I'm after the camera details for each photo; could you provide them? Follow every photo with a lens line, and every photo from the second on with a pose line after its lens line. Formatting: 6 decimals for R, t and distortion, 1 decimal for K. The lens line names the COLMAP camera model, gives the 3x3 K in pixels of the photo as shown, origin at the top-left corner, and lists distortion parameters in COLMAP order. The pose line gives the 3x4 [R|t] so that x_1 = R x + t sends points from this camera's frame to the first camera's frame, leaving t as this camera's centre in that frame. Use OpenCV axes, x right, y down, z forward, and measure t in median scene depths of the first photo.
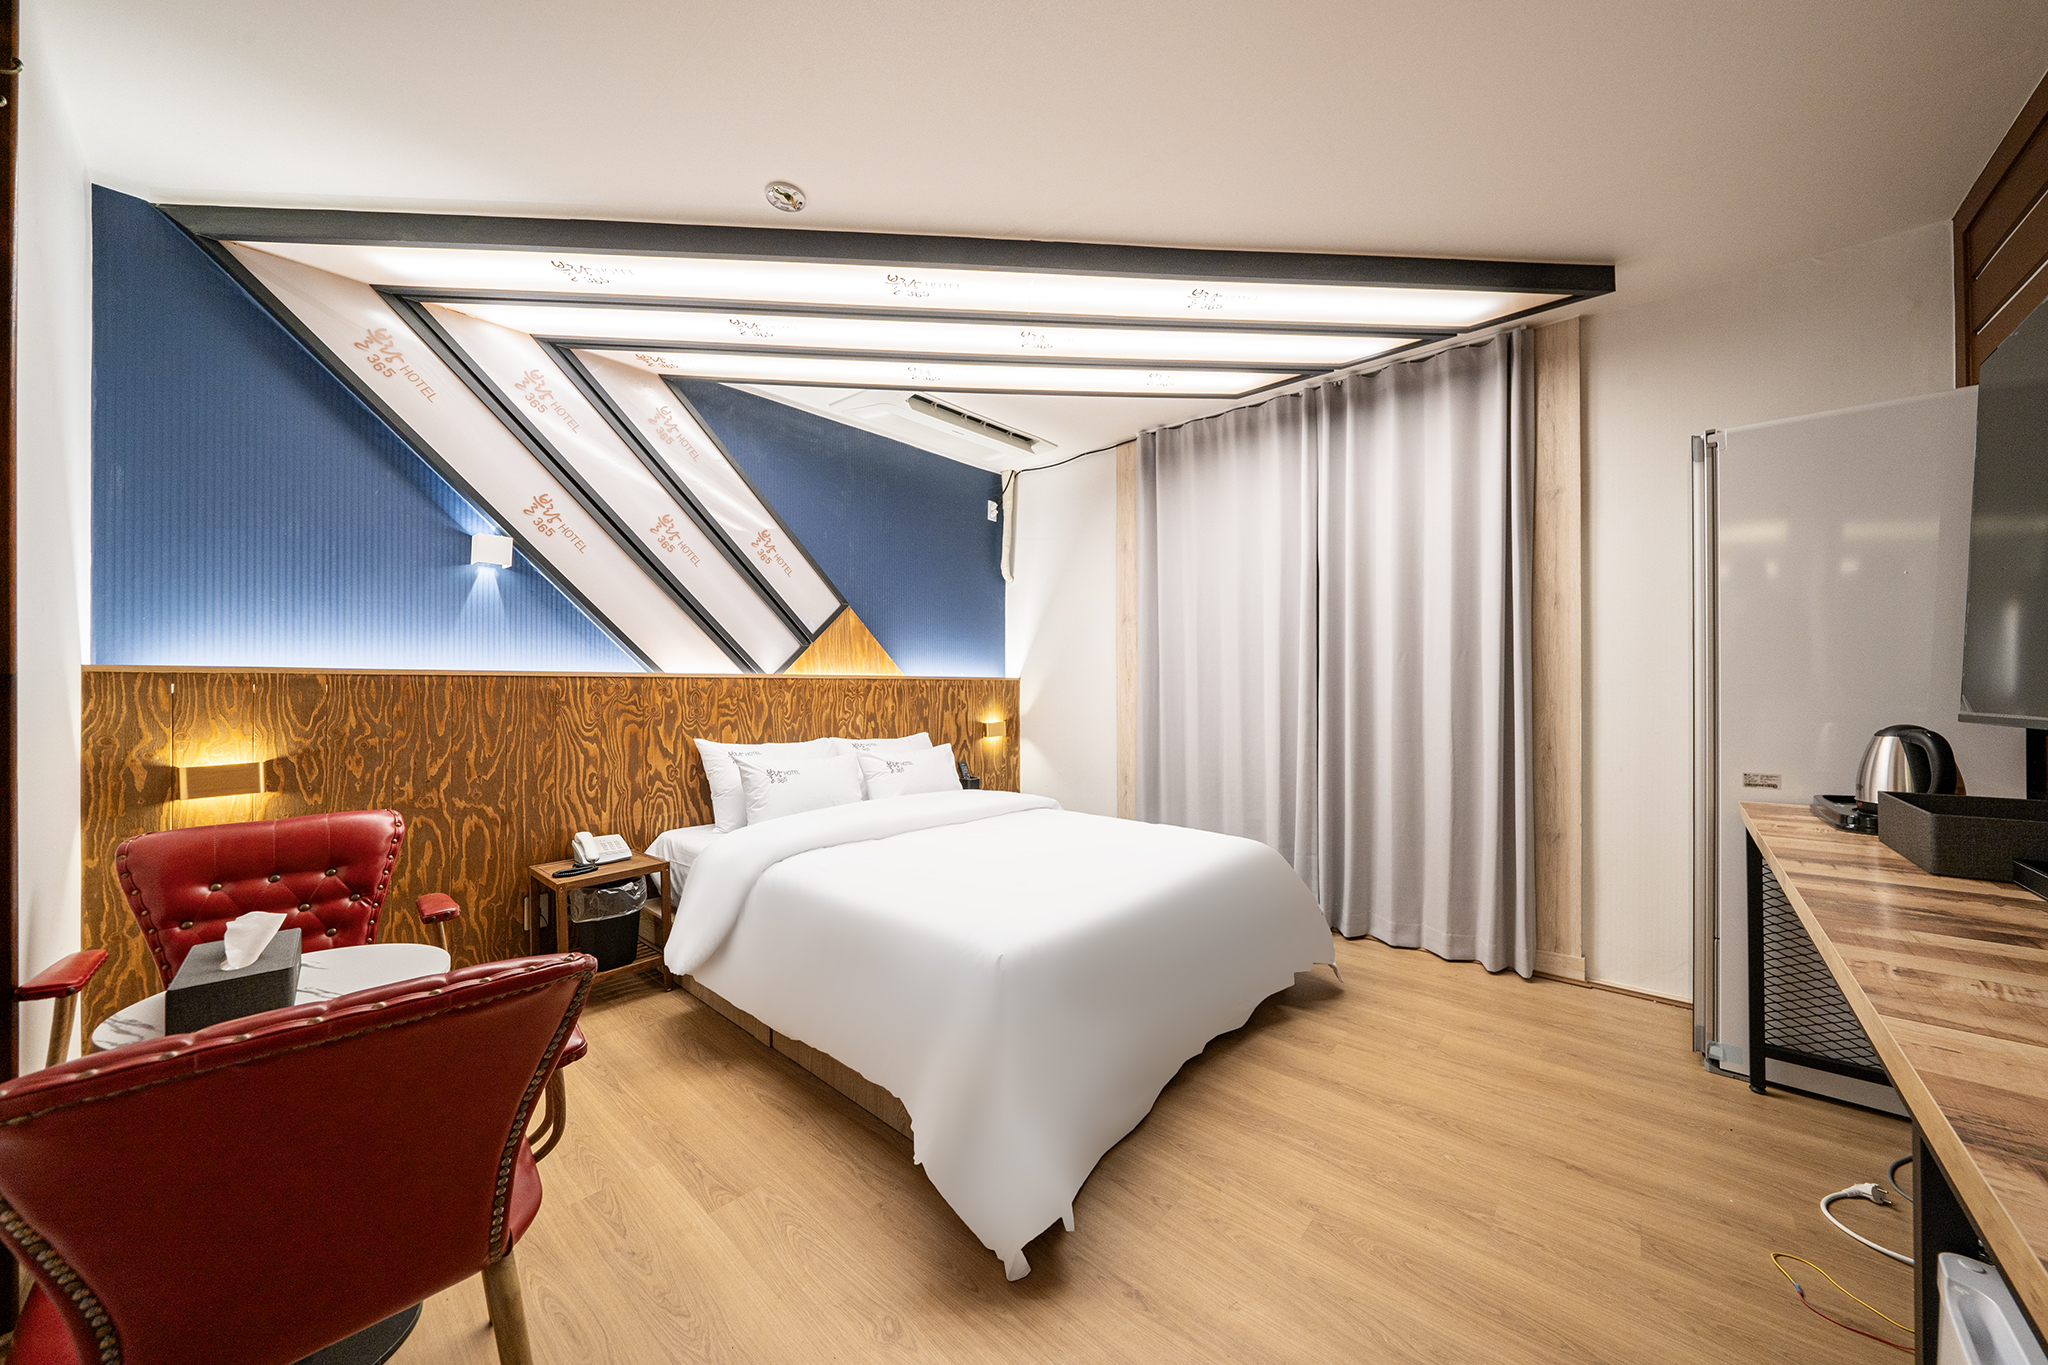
lens RADIAL K [[701.0, 0, 1036.9], [0, 701.0, 684.8], [0, 0, 1]] dist [-0.004684, -0.000119]
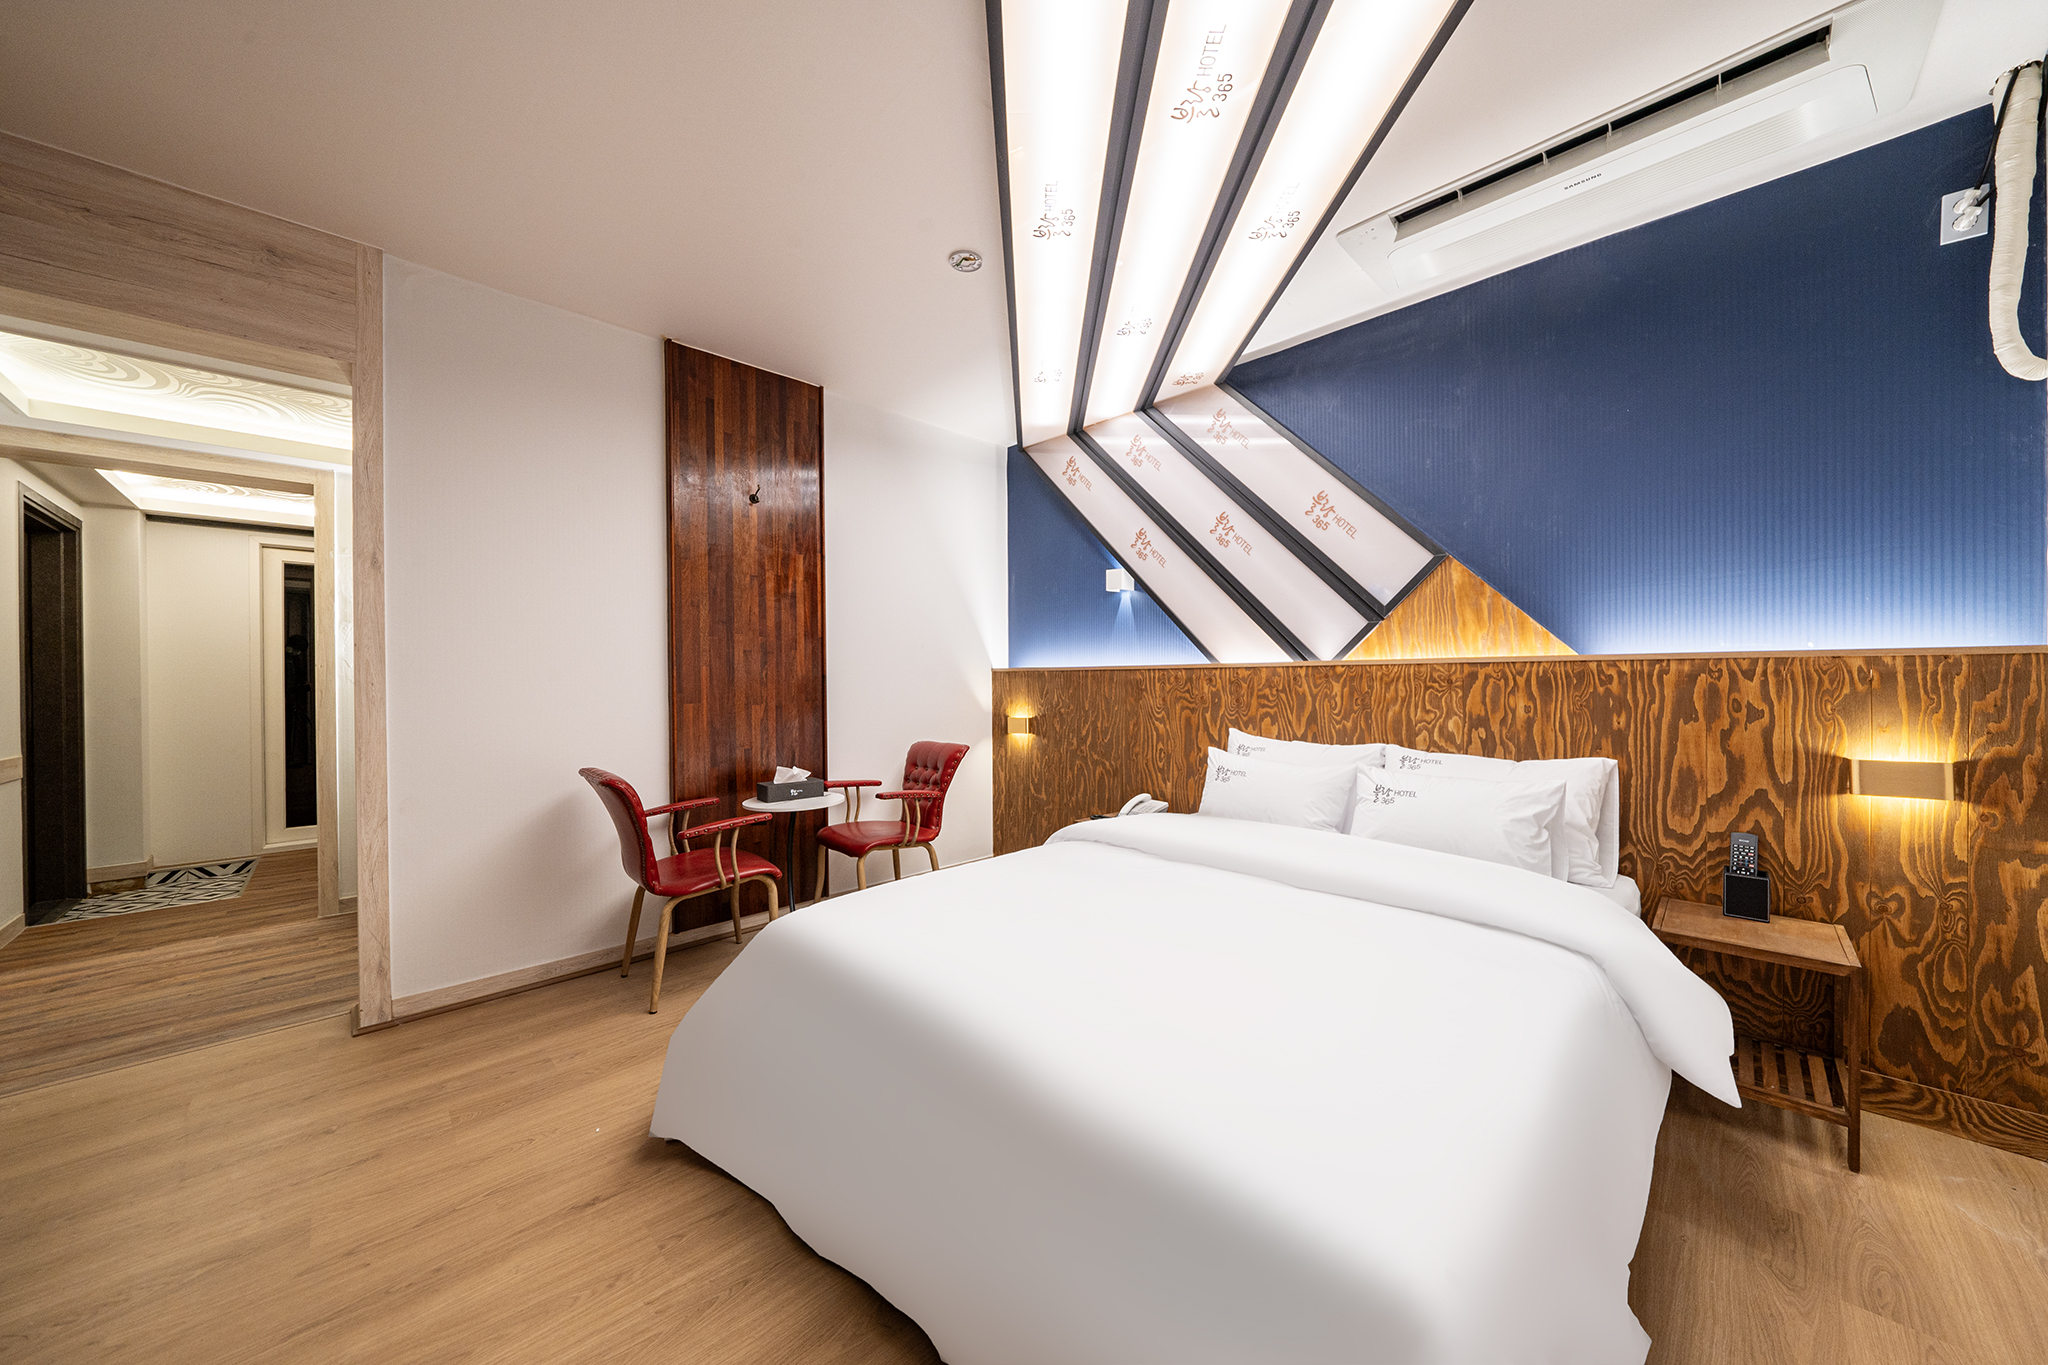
lens RADIAL K [[701.0, 0, 1036.9], [0, 701.0, 684.8], [0, 0, 1]] dist [-0.004684, -0.000119]
pose [[-0.066528, 0.006106, -0.997766, 0.495111], [0.005537, 0.999968, 0.005750, 0.006970], [0.997769, -0.005142, -0.066559, 0.726828]]
